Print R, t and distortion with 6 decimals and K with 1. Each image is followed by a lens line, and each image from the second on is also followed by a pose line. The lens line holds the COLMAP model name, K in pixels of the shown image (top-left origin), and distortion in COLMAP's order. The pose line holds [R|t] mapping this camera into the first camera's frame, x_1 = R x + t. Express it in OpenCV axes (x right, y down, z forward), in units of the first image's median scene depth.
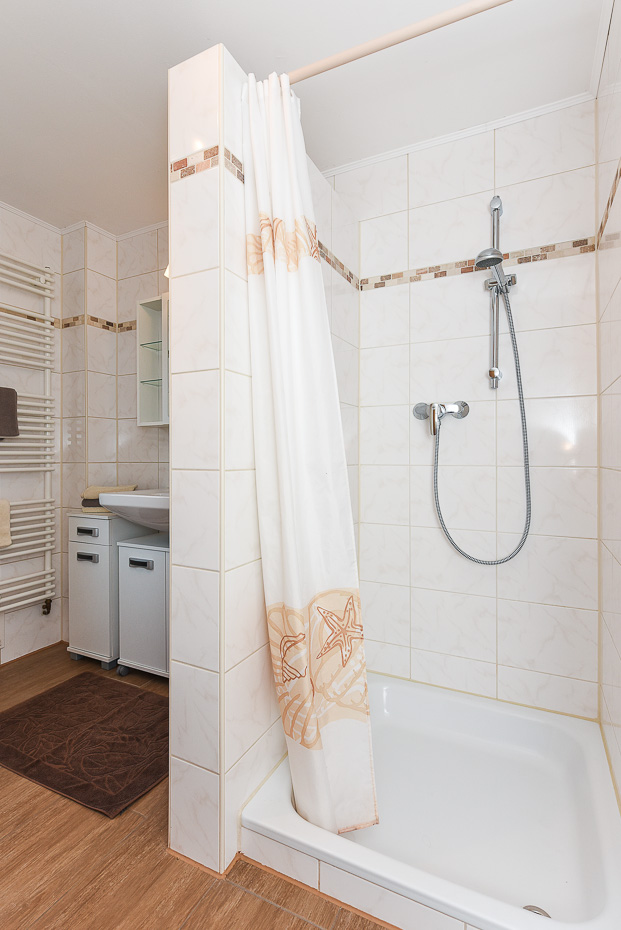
lens RADIAL K [[455.4, 0, 310.5], [0, 455.4, 465.0], [0, 0, 1]] dist [0.003965, 0.001055]
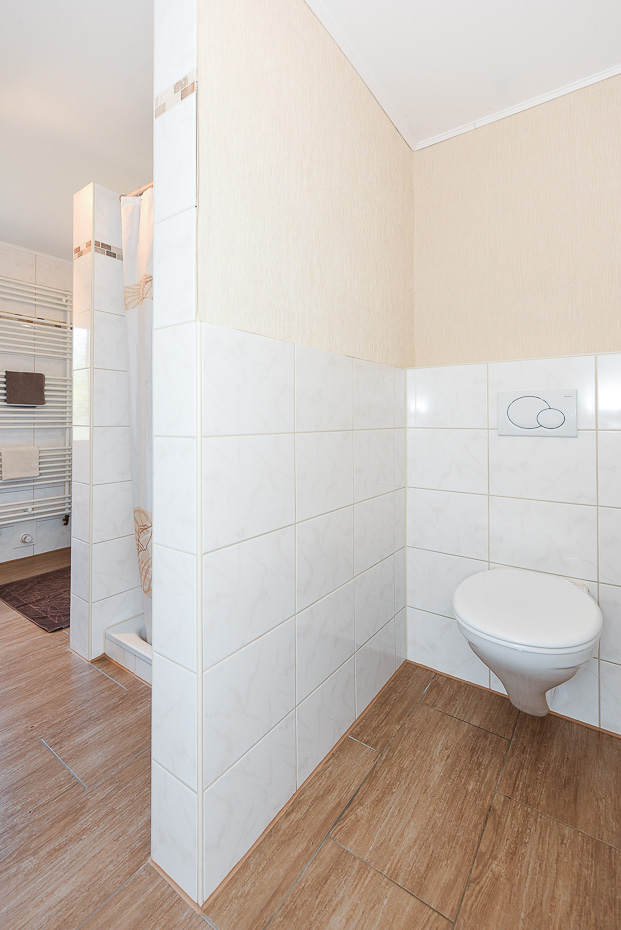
lens RADIAL K [[415.7, 0, 308.3], [0, 415.7, 420.1], [0, 0, 1]] dist [-0.002348, -0.000376]
pose [[0.985225, 0.000788, -0.171263, 0.454738], [-0.002946, 0.999919, -0.012348, 0.002531], [0.171239, 0.012670, 0.985148, -0.210940]]
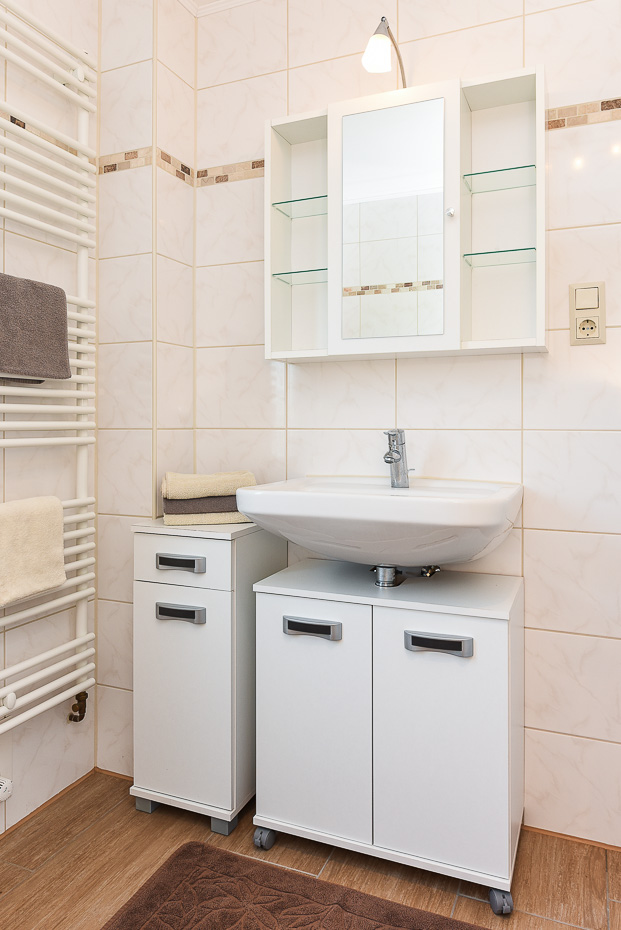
lens RADIAL K [[666.8, 0, 310.6], [0, 666.8, 431.5], [0, 0, 1]] dist [0.008507, 0.001406]
pose [[0.998087, 0.001633, 0.061799, -0.386919], [-0.001351, 0.999989, -0.004601, 0.001268], [-0.061806, 0.004509, 0.998078, 0.238997]]
